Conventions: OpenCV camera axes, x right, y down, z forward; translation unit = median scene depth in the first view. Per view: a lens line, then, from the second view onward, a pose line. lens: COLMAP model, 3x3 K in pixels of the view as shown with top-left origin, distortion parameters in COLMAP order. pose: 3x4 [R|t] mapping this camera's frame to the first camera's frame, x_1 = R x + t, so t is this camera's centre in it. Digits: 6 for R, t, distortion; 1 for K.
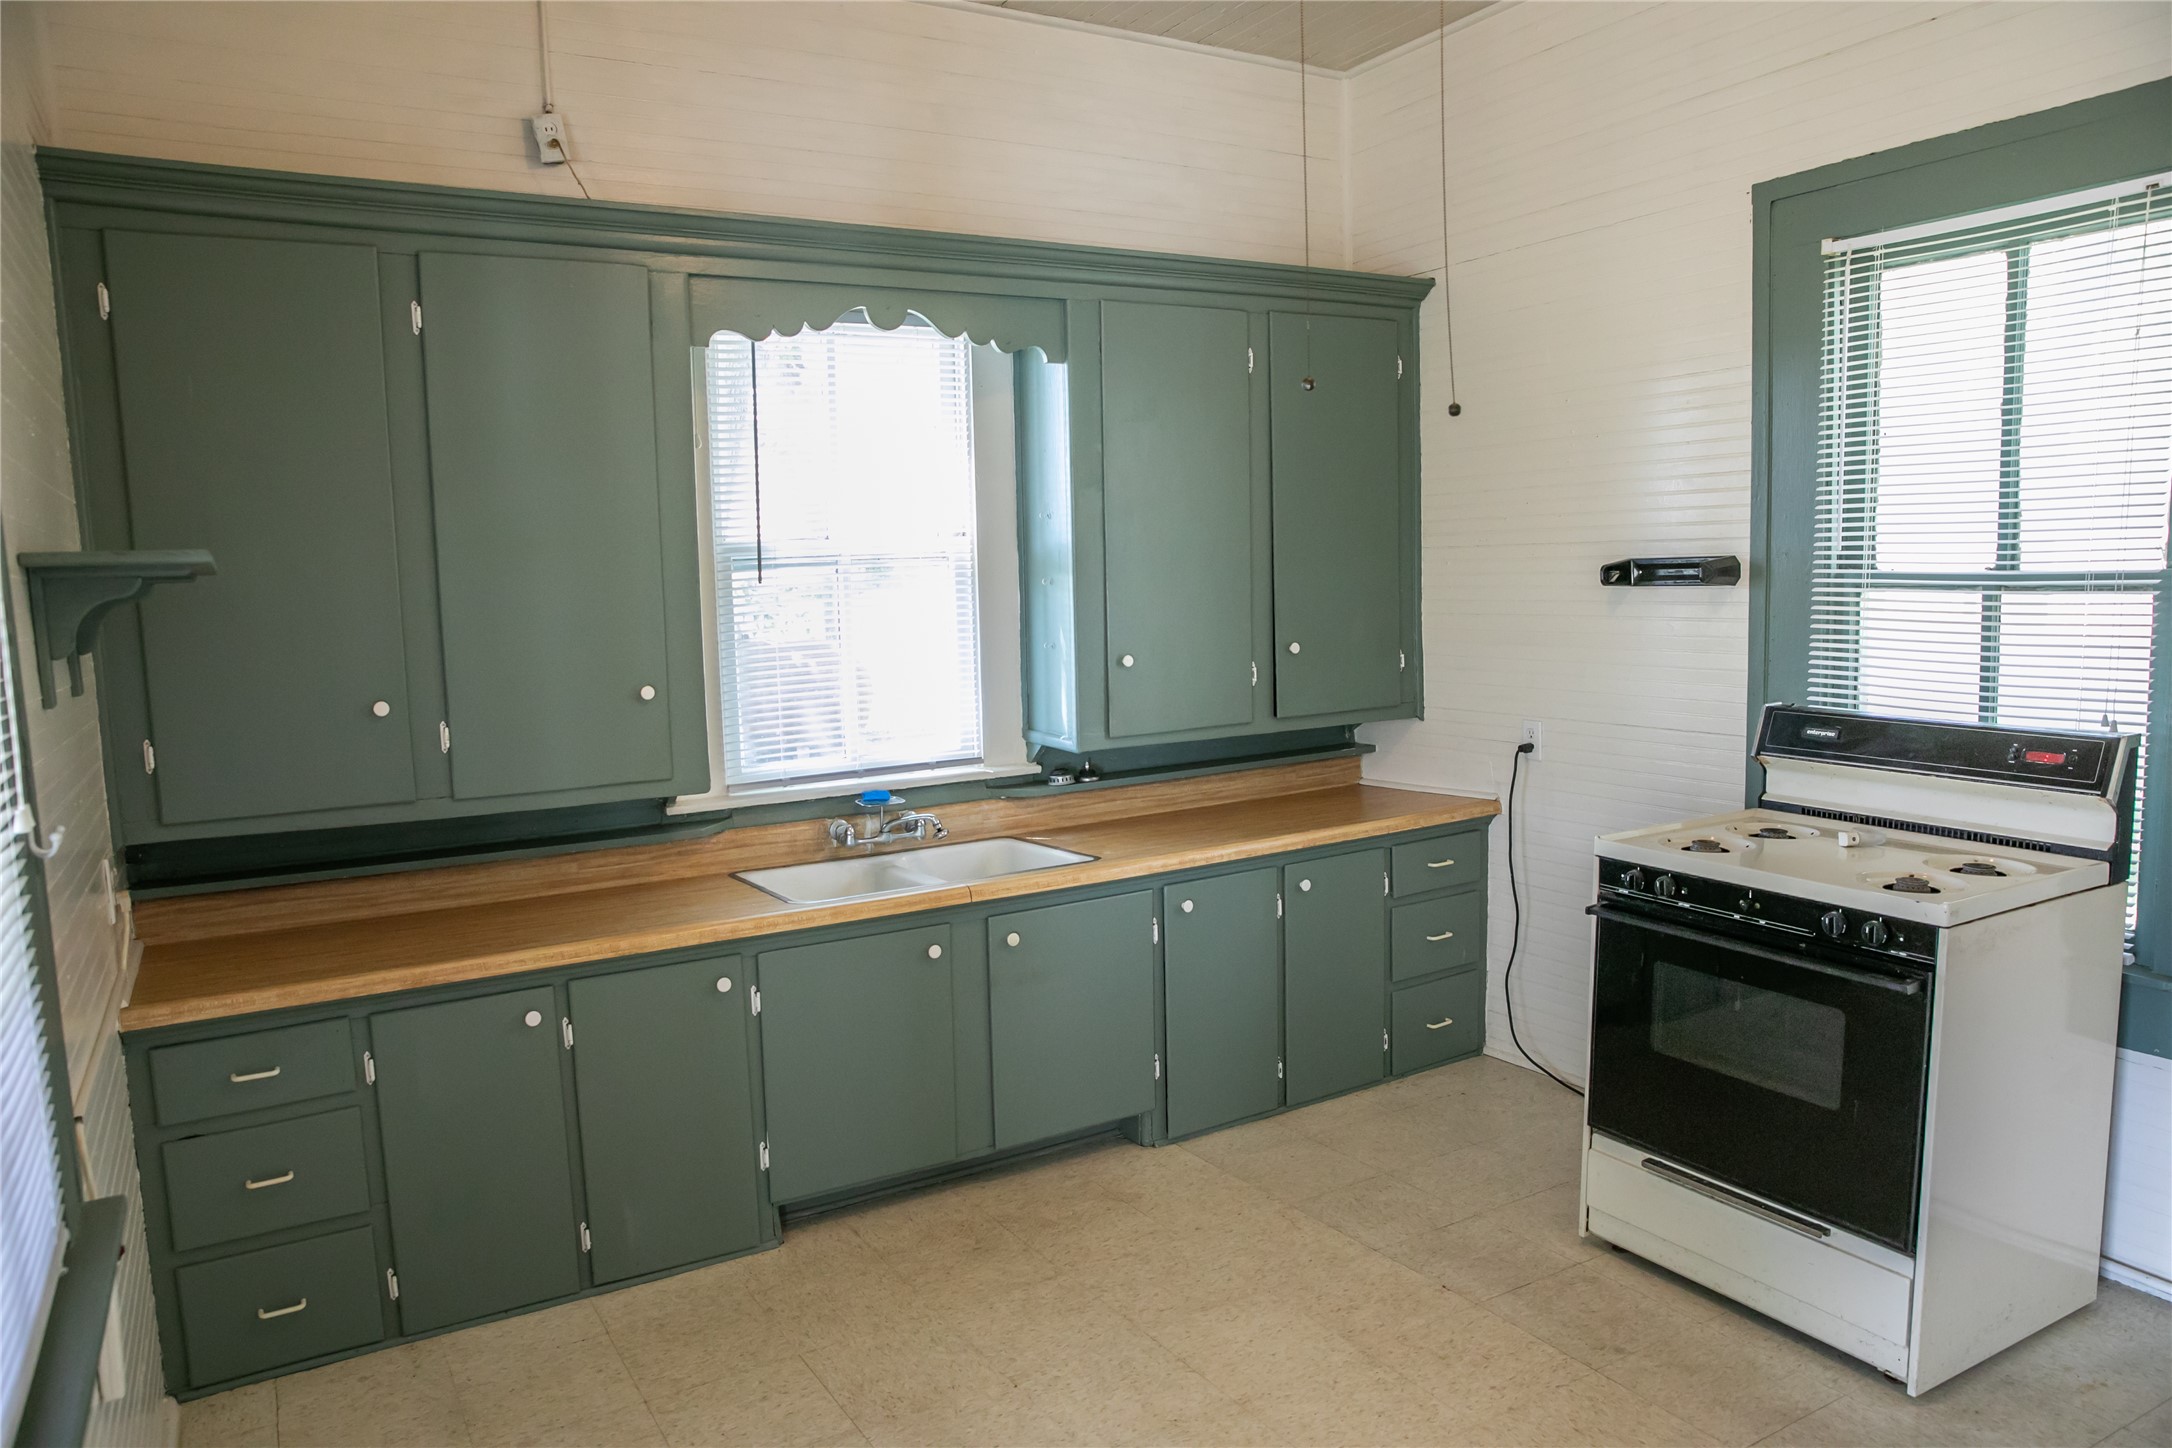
lens RADIAL K [[1462.2, 0, 1076.7], [0, 1462.2, 728.5], [0, 0, 1]] dist [-0.091799, 0.067254]
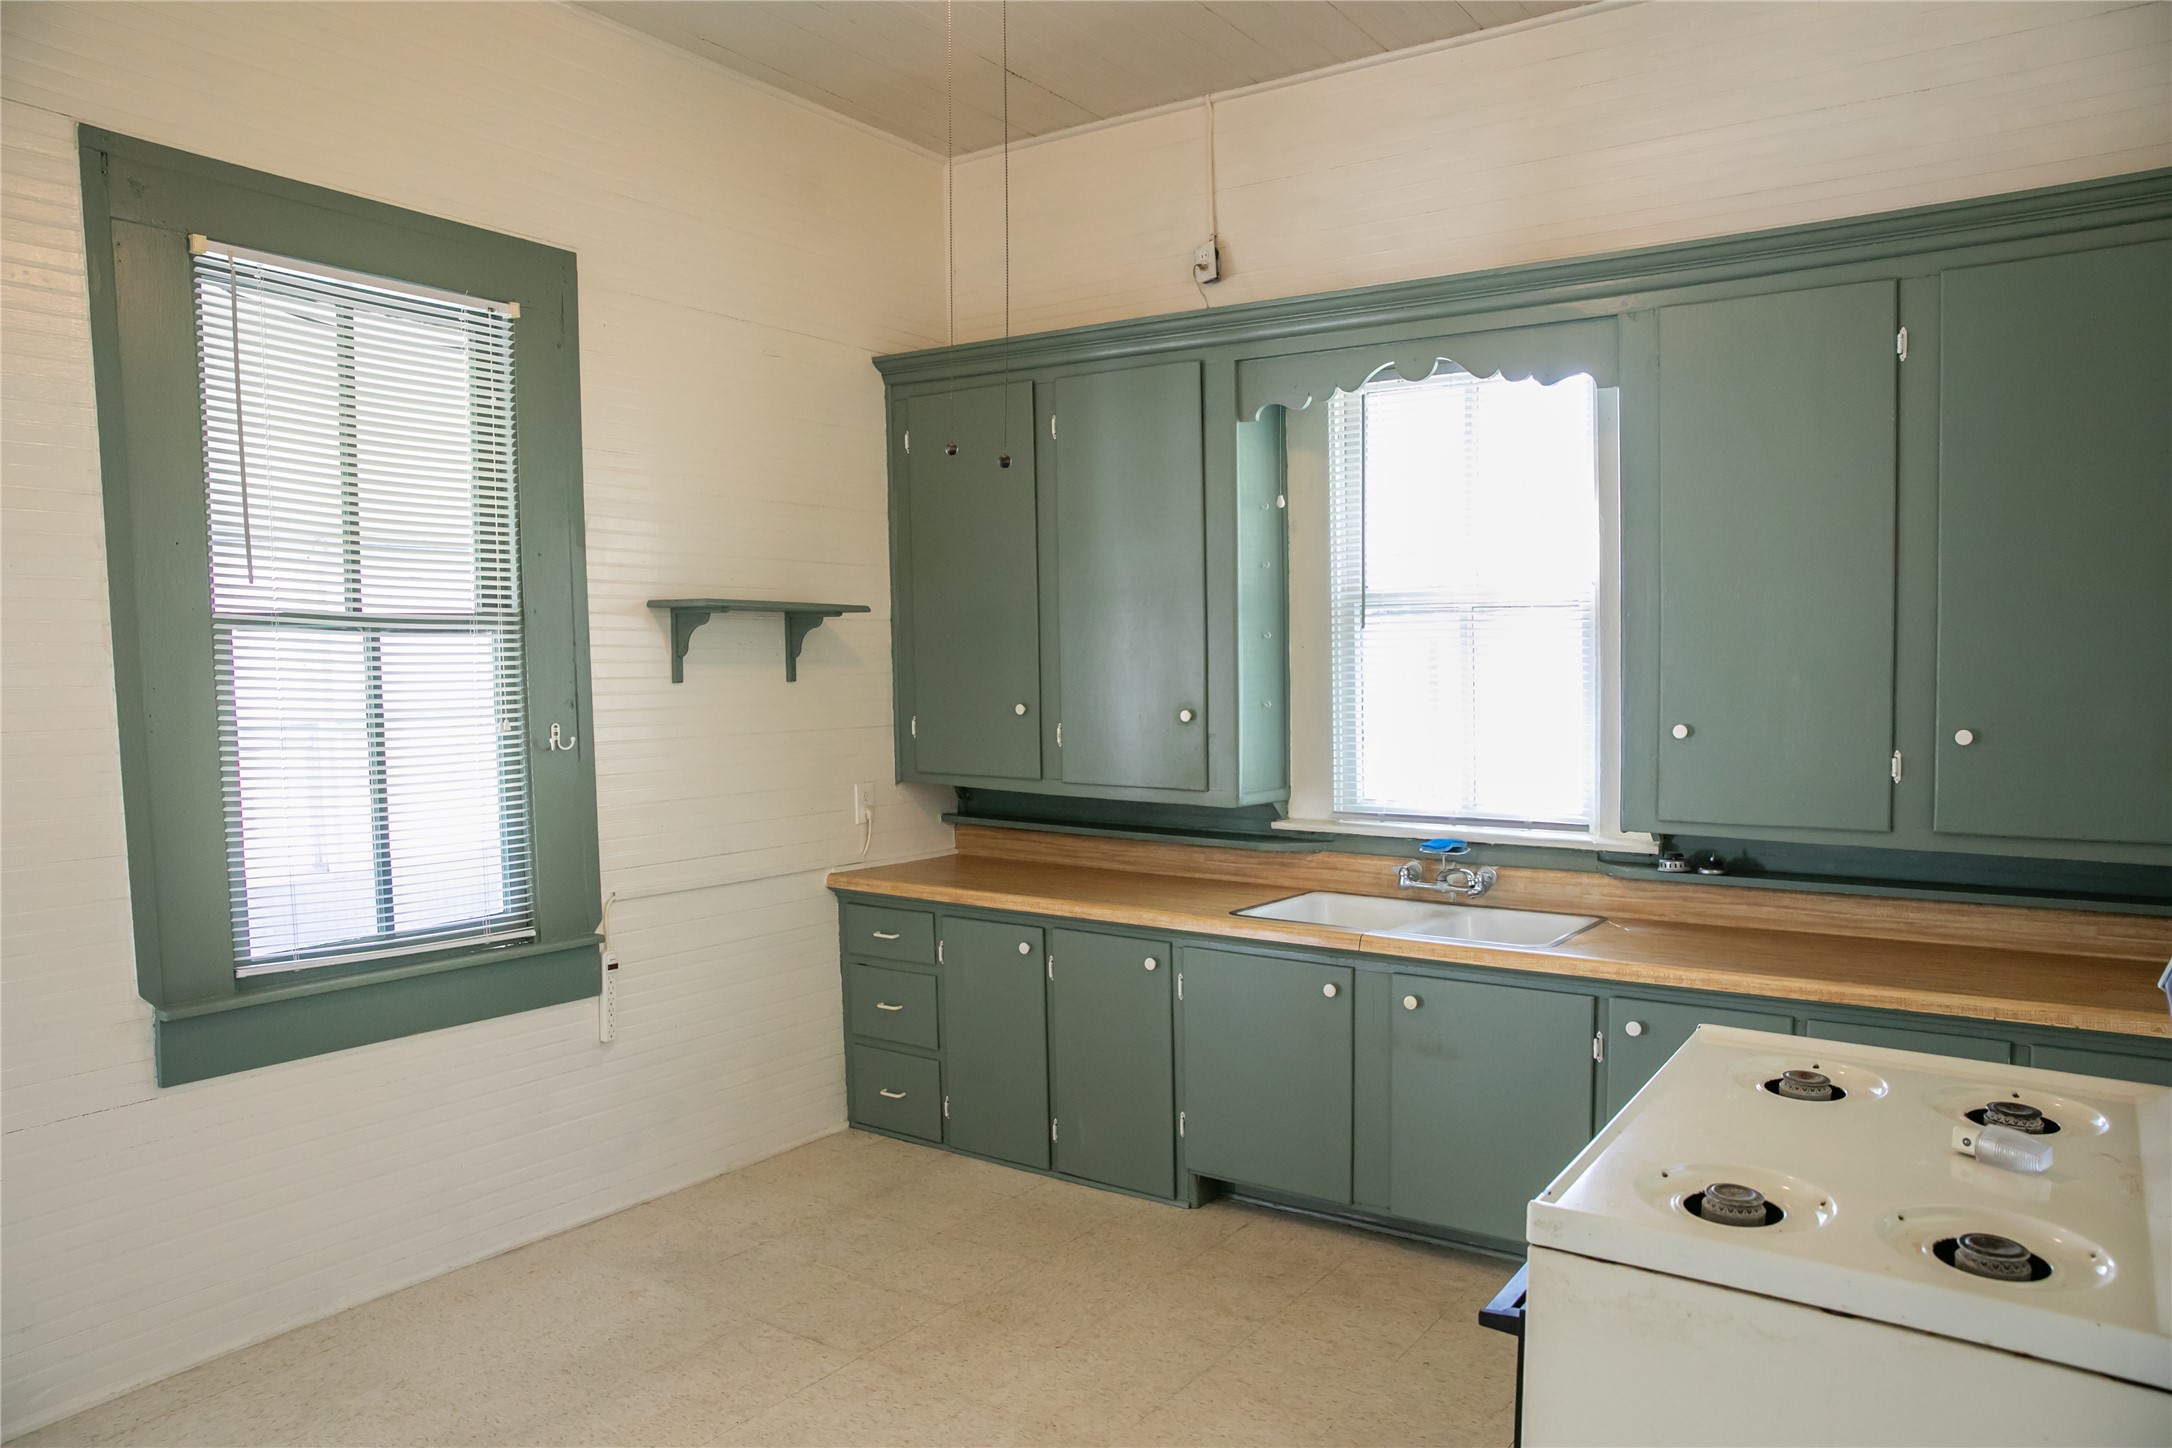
lens RADIAL K [[1462.2, 0, 1076.7], [0, 1462.2, 728.5], [0, 0, 1]] dist [-0.091799, 0.067254]
pose [[0.428199, 0.078620, -0.900258, 0.662511], [-0.106772, 0.993632, 0.035990, -0.042229], [0.897354, 0.080711, 0.433867, 0.349004]]
